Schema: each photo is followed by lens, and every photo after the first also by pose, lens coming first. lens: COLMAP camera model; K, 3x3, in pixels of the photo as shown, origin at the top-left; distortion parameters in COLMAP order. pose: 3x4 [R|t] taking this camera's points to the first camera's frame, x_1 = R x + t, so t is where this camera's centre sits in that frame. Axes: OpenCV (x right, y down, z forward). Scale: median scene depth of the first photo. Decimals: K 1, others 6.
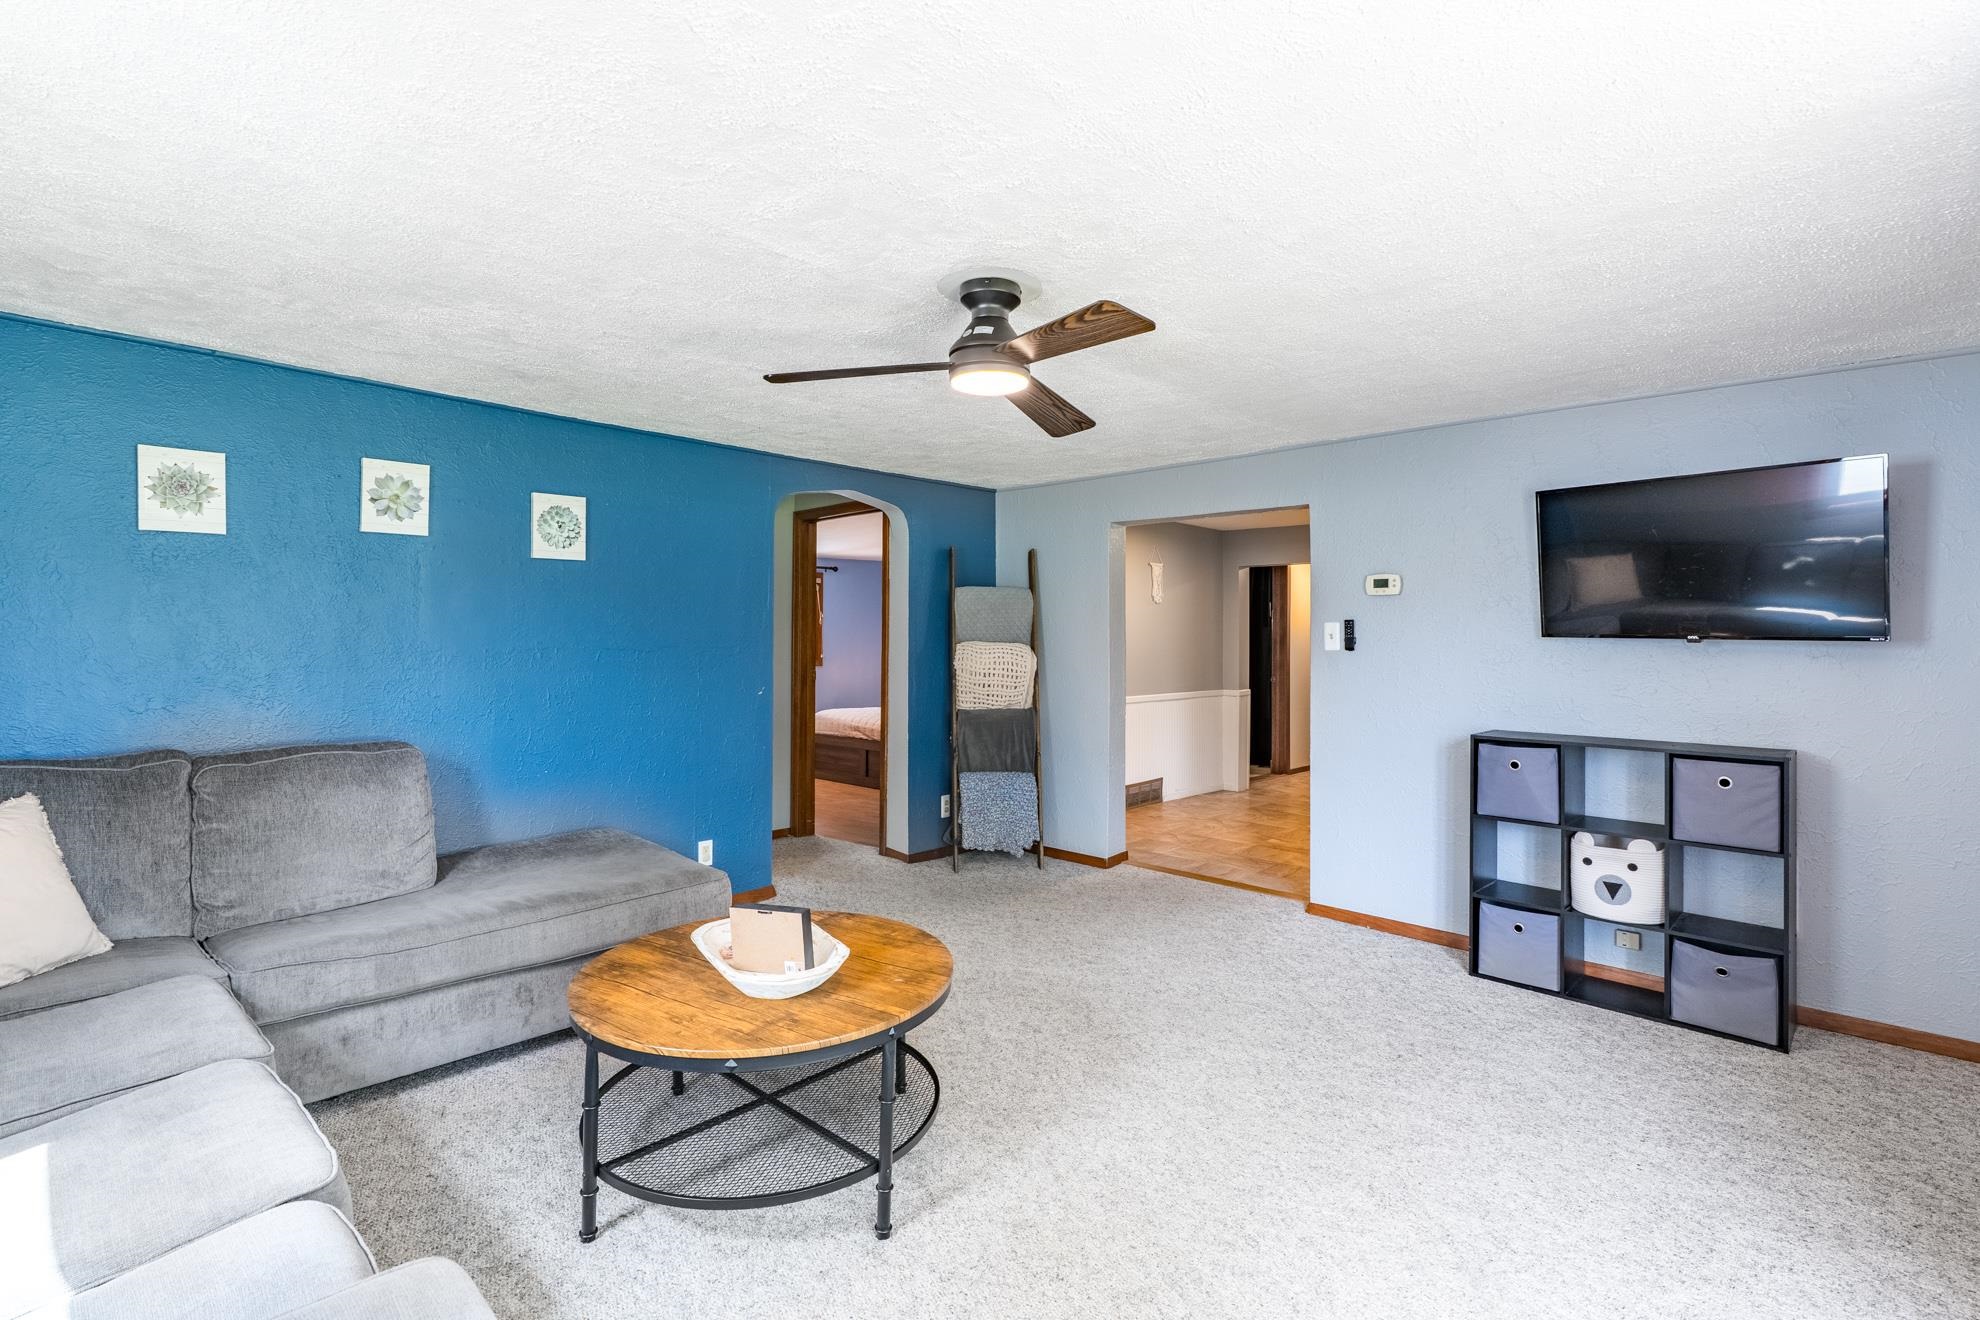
lens RADIAL K [[903.3, 0, 978.6], [0, 903.3, 649.2], [0, 0, 1]] dist [-0.002135, 0.001687]
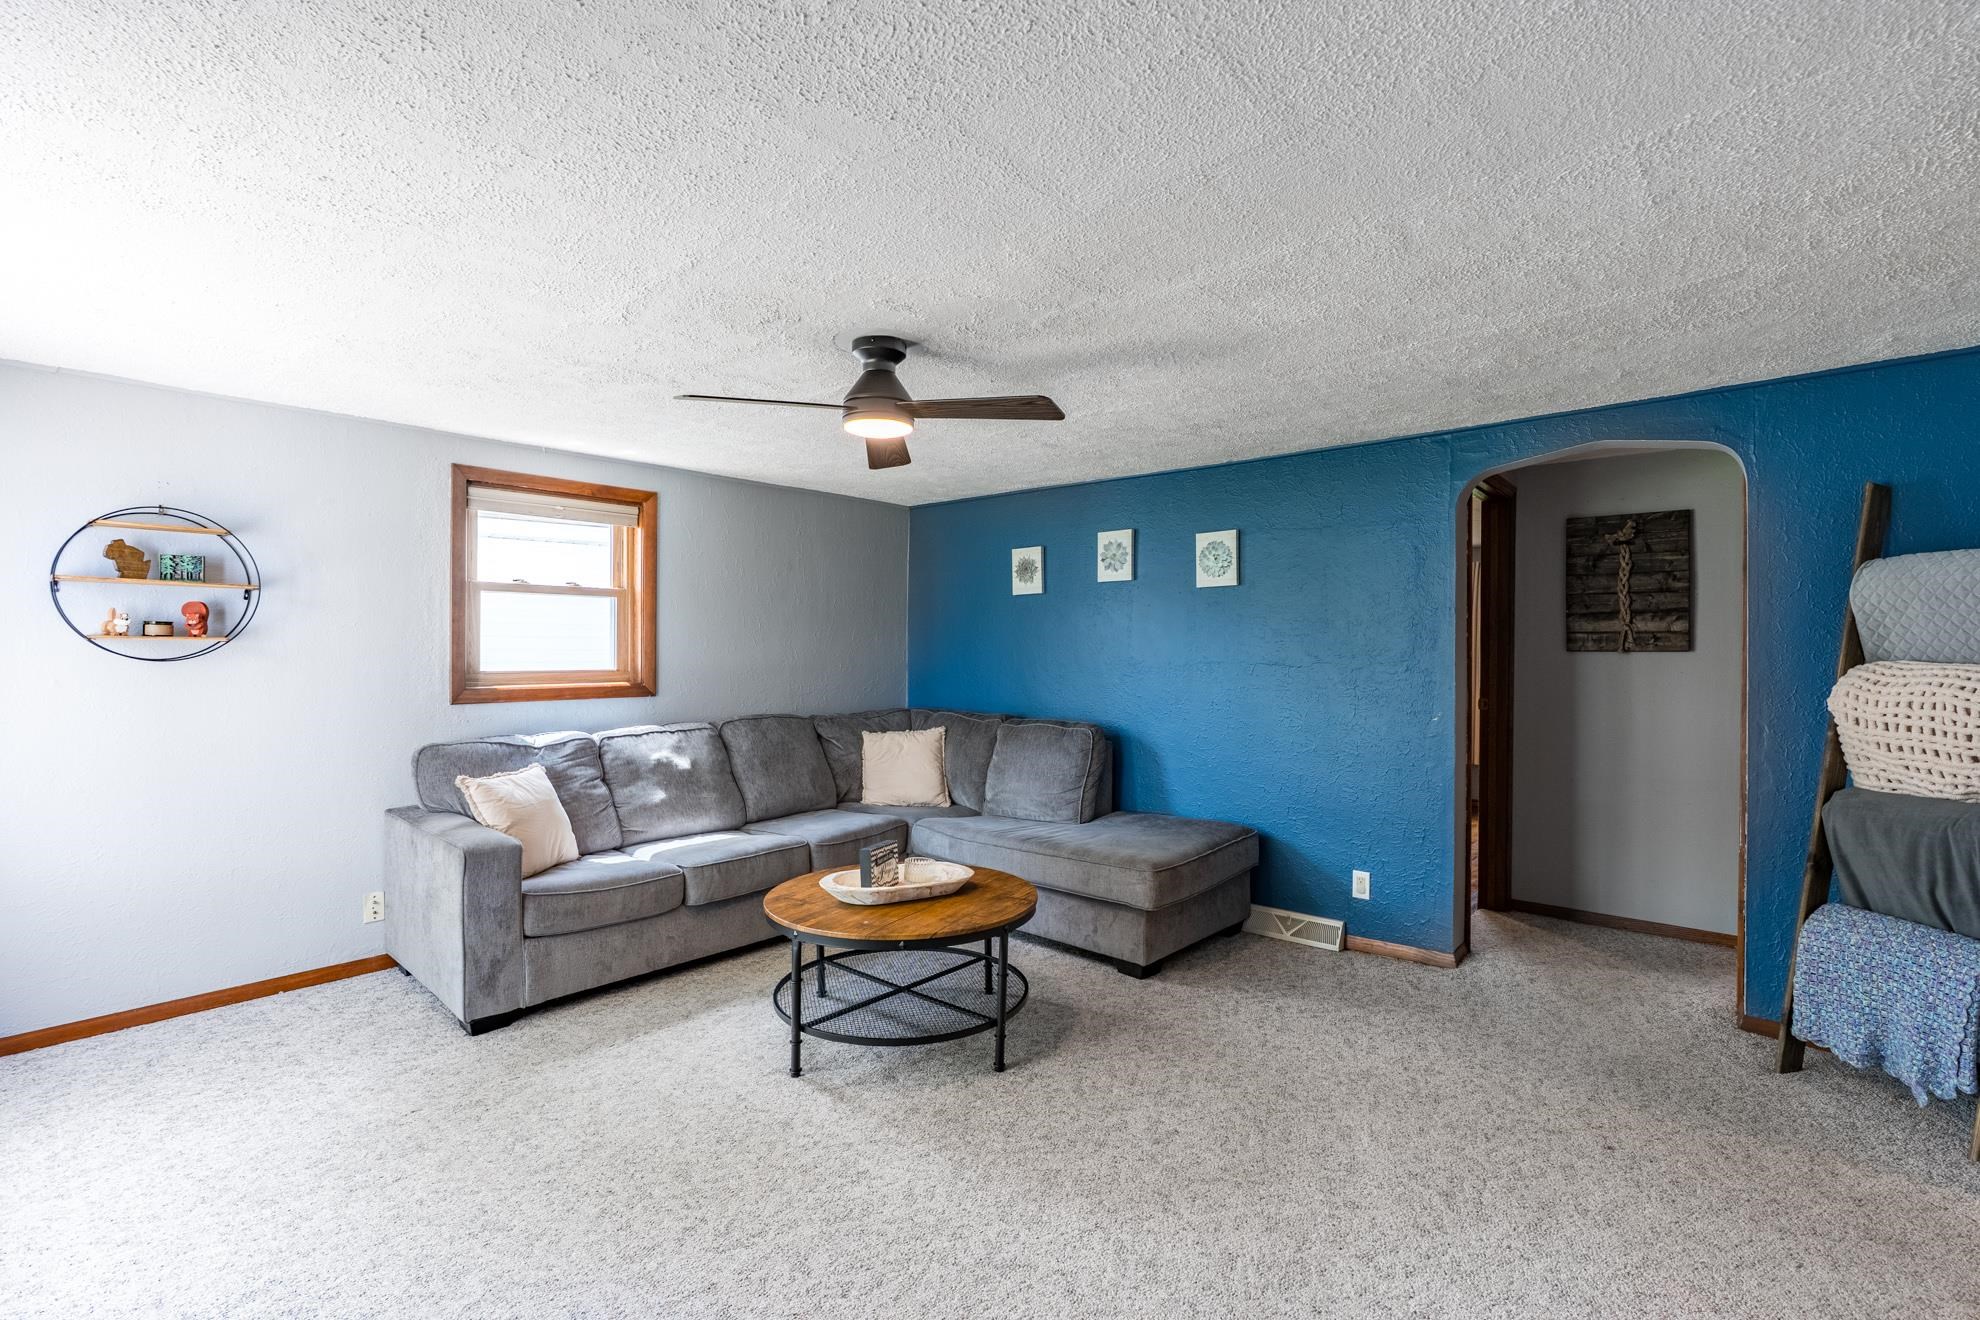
lens RADIAL K [[903.3, 0, 978.6], [0, 903.3, 649.2], [0, 0, 1]] dist [-0.002135, 0.001687]
pose [[0.028095, 0.001576, -0.999604, 0.816079], [-0.009143, 0.999957, 0.001320, -0.018633], [0.999563, 0.009102, 0.028108, 0.758148]]
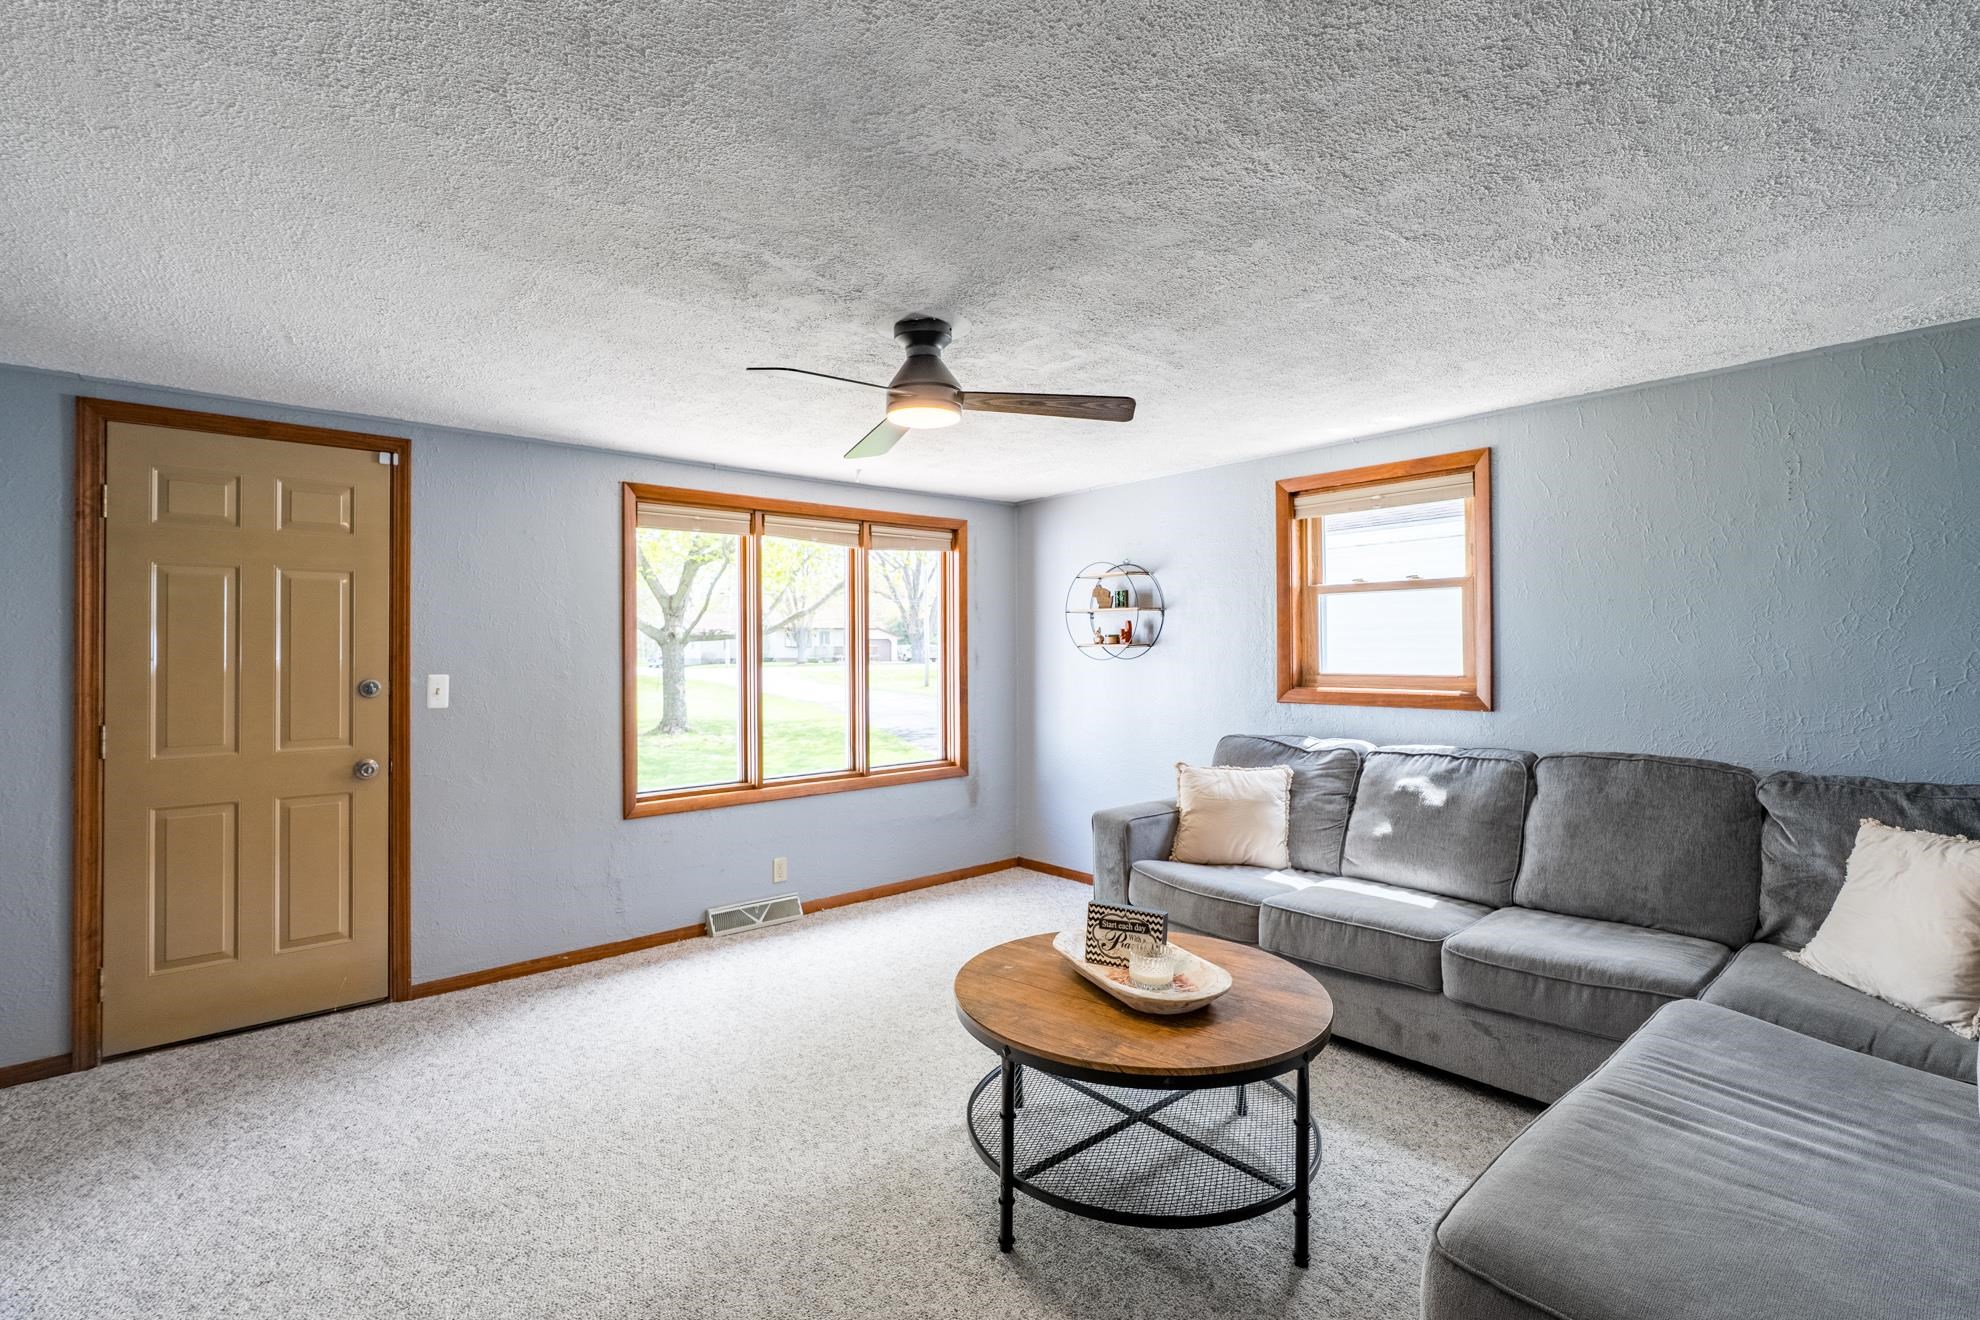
lens RADIAL K [[922.1, 0, 1018.3], [0, 922.1, 640.2], [0, 0, 1]] dist [-0.002063, -0.000073]
pose [[-0.995671, 0.007475, 0.092642, -0.141962], [0.007072, 0.999964, -0.004678, -0.023560], [-0.092674, -0.004003, -0.995688, 1.447471]]
